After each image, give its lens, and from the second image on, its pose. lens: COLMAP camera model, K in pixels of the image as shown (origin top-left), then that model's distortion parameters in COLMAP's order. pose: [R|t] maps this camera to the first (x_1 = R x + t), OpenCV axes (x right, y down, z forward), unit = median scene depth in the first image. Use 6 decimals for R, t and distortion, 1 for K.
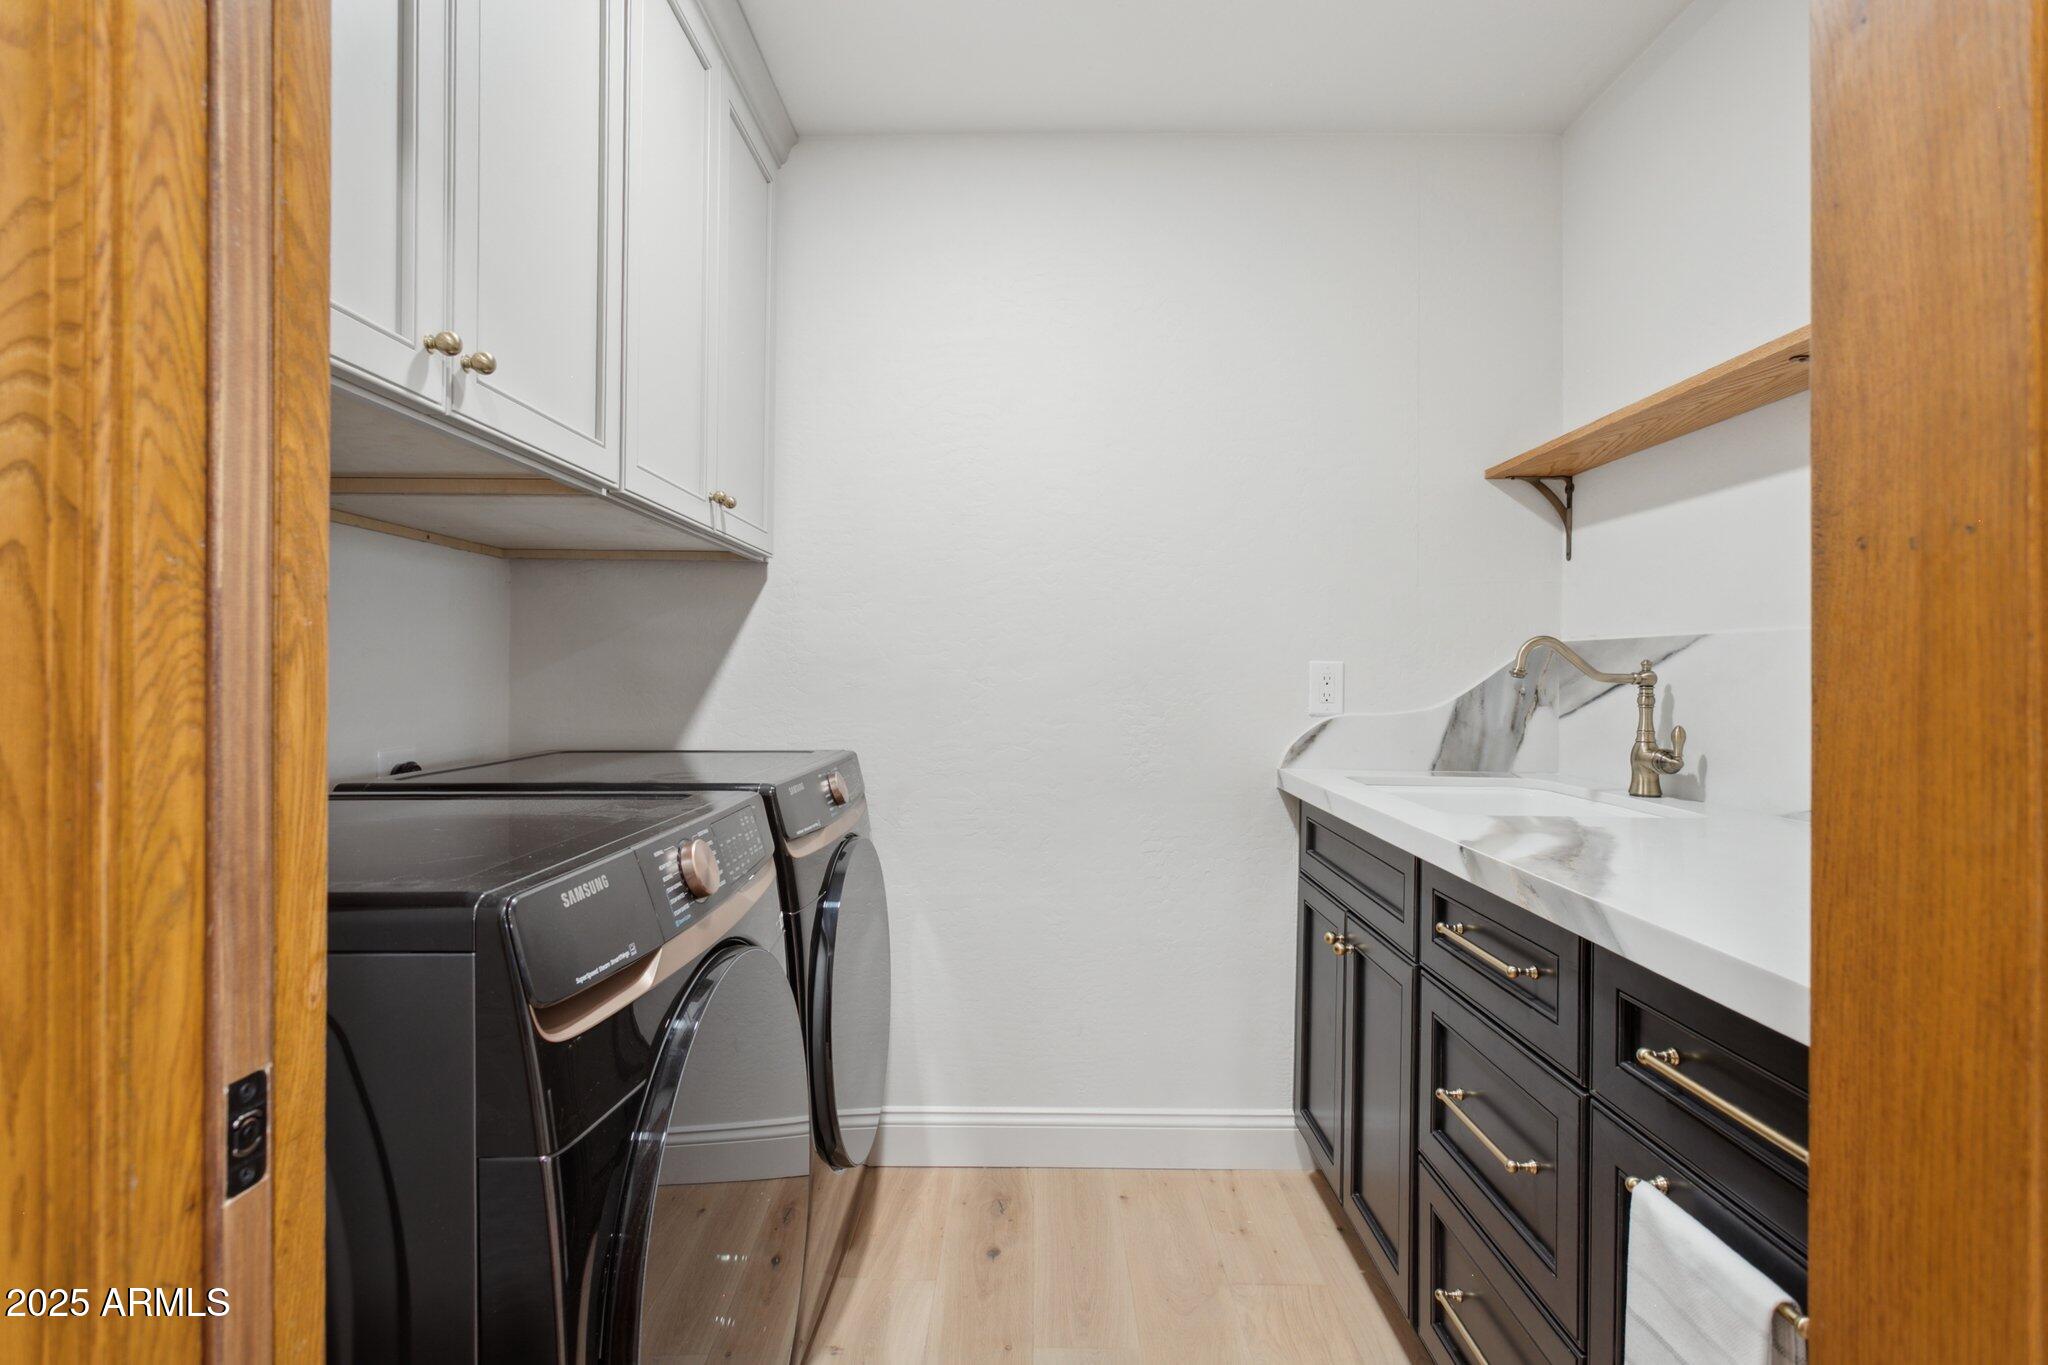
lens RADIAL K [[977.3, 0, 1027.0], [0, 977.3, 679.4], [0, 0, 1]] dist [0.000092, 0.001380]
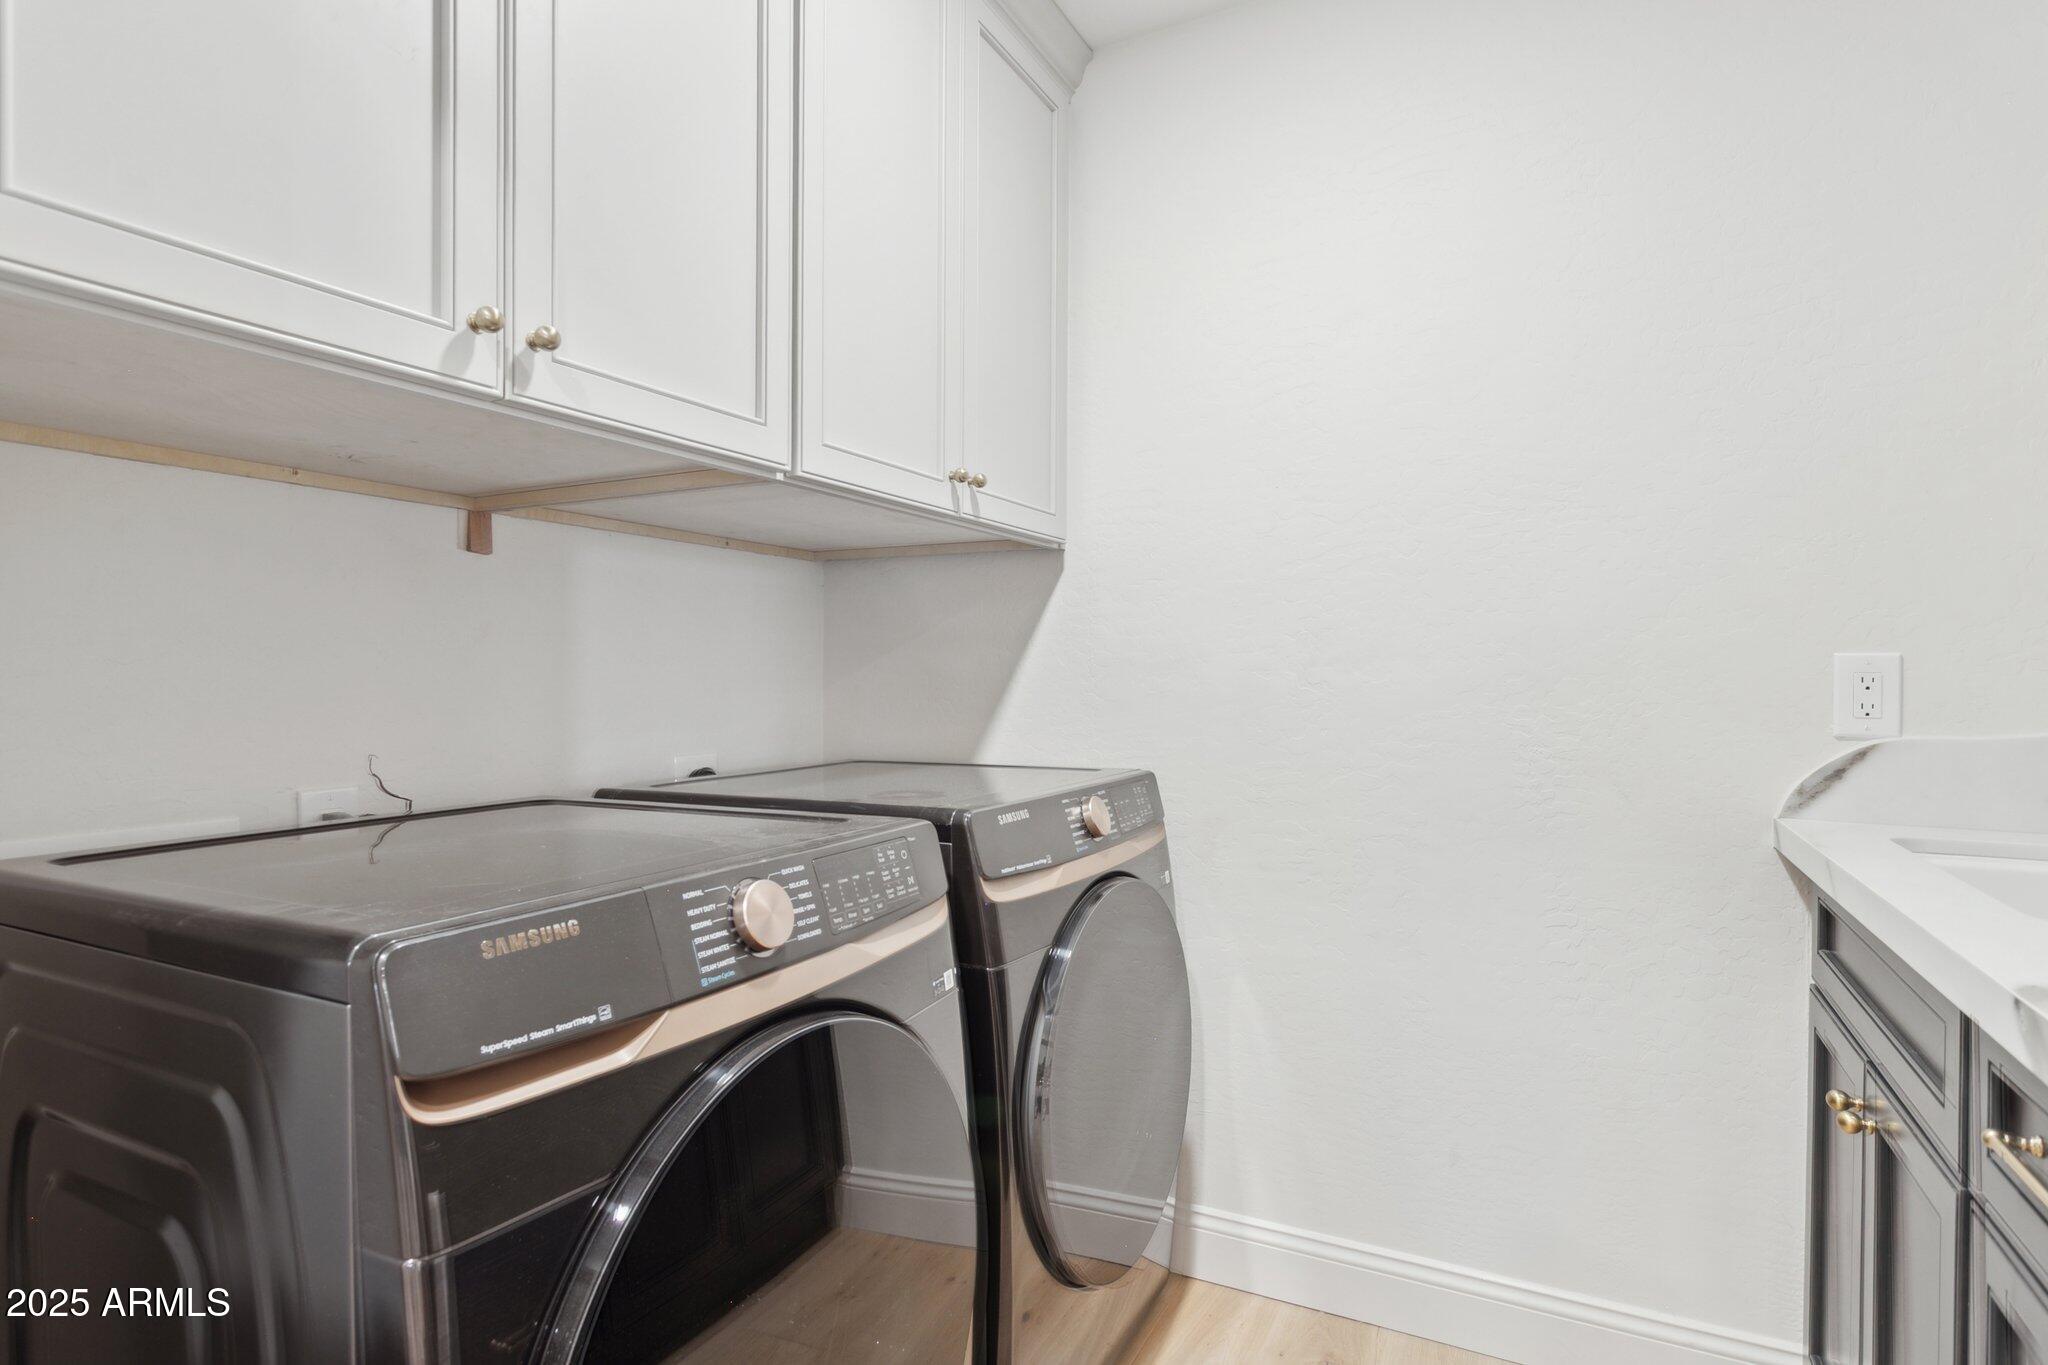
lens RADIAL K [[1062.6, 0, 1025.0], [0, 1062.6, 683.4], [0, 0, 1]] dist [-0.004375, 0.005040]
pose [[0.894408, -0.003728, -0.447236, 0.166090], [0.003916, 0.999992, -0.000504, -0.000460], [0.447235, -0.001301, 0.894416, 0.186040]]
